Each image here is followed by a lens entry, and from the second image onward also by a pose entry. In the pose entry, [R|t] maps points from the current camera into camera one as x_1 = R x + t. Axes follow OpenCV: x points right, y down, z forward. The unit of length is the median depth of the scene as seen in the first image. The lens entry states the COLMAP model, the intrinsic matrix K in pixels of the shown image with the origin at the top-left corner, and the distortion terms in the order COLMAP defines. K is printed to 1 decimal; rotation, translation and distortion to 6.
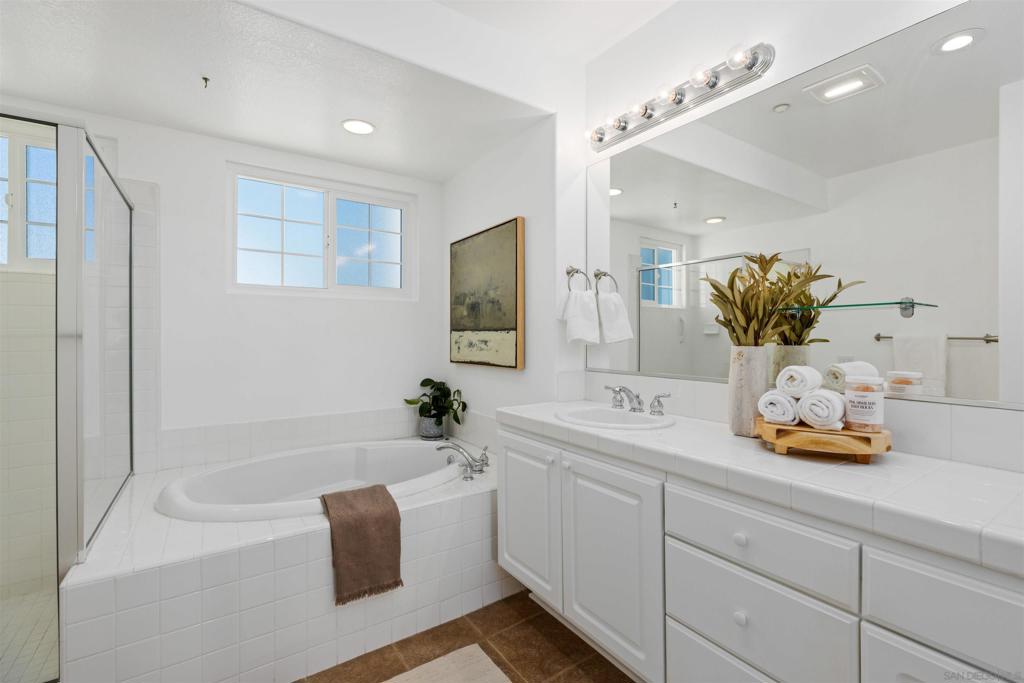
lens RADIAL K [[457.0, 0, 511.9], [0, 457.0, 338.8], [0, 0, 1]] dist [0.003317, 0.000311]
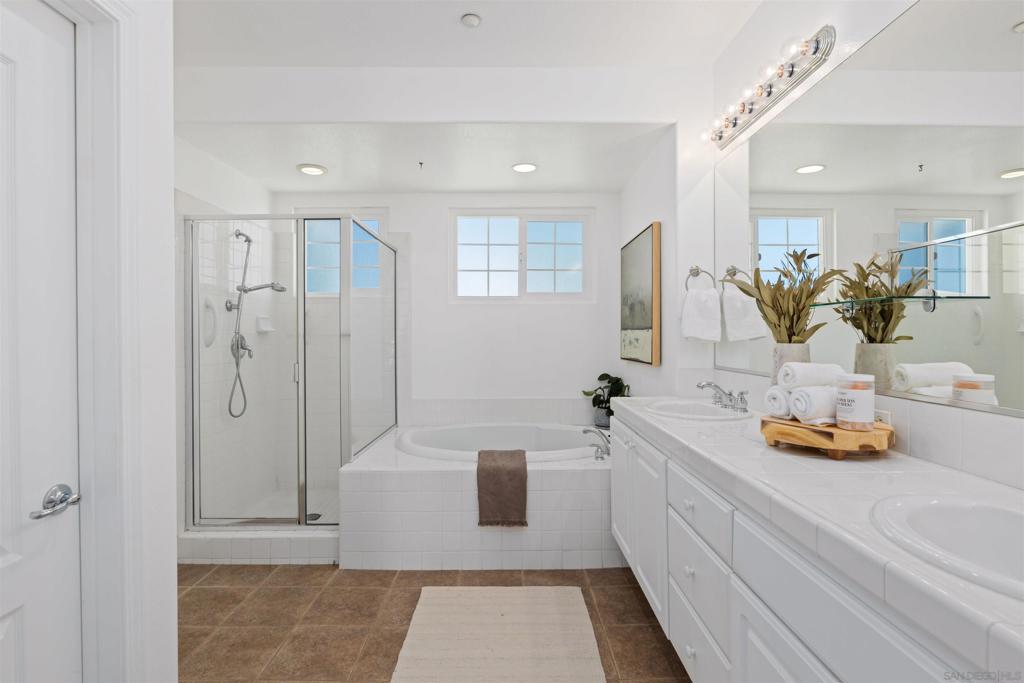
lens RADIAL K [[496.2, 0, 511.3], [0, 496.2, 342.0], [0, 0, 1]] dist [-0.005881, 0.002018]
pose [[0.829908, 0.005108, -0.557877, 0.482071], [-0.001108, 0.999971, 0.007508, 0.004516], [0.557899, -0.005613, 0.829890, -0.182351]]
